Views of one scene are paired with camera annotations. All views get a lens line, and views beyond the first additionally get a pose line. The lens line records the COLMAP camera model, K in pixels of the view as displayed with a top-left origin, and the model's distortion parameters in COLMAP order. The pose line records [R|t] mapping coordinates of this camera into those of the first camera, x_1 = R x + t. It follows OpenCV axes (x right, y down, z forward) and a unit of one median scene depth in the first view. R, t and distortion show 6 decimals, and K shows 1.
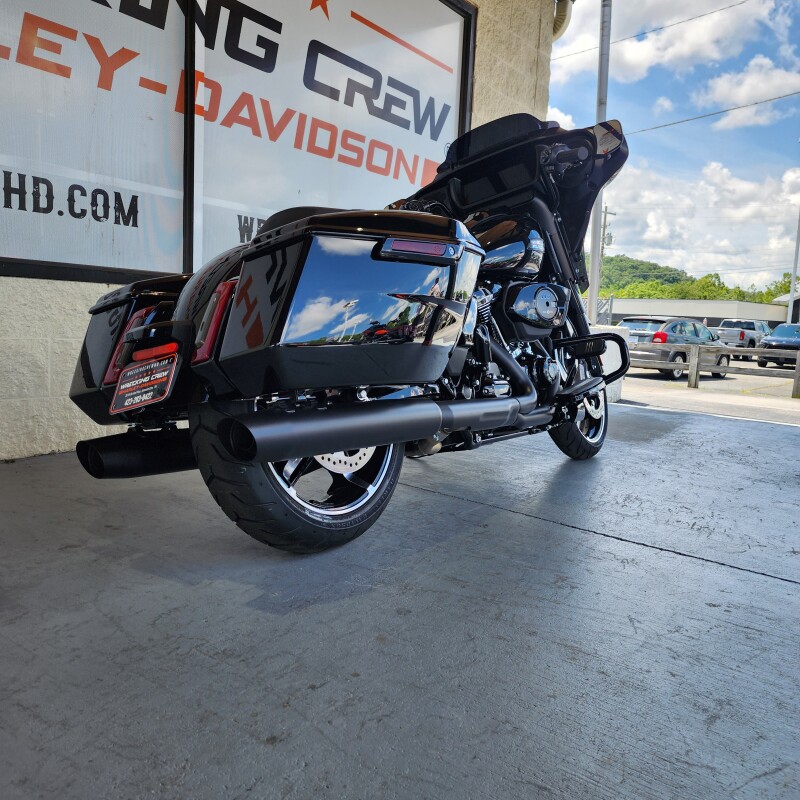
lens RADIAL K [[709.6, 0, 405.7], [0, 709.6, 396.4], [0, 0, 1]] dist [0.066374, -0.049767]
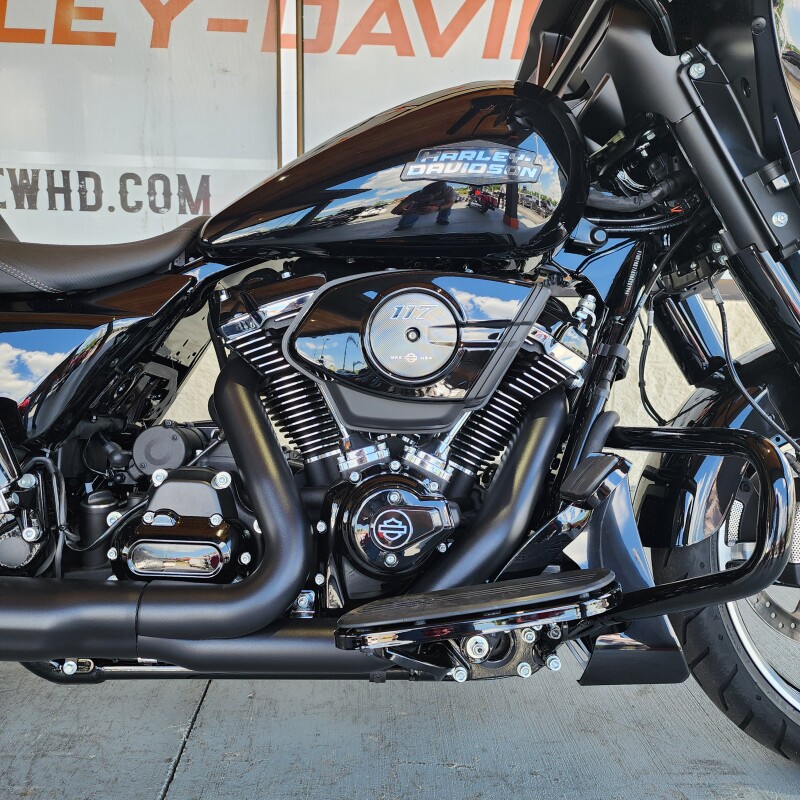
lens RADIAL K [[709.6, 0, 396.3], [0, 709.6, 393.2], [0, 0, 1]] dist [0.066374, -0.049767]
pose [[0.612578, 0.100663, -0.783974, 0.423609], [-0.082143, 0.994594, 0.063521, -0.113966], [0.786130, 0.025487, 0.617535, 0.724120]]
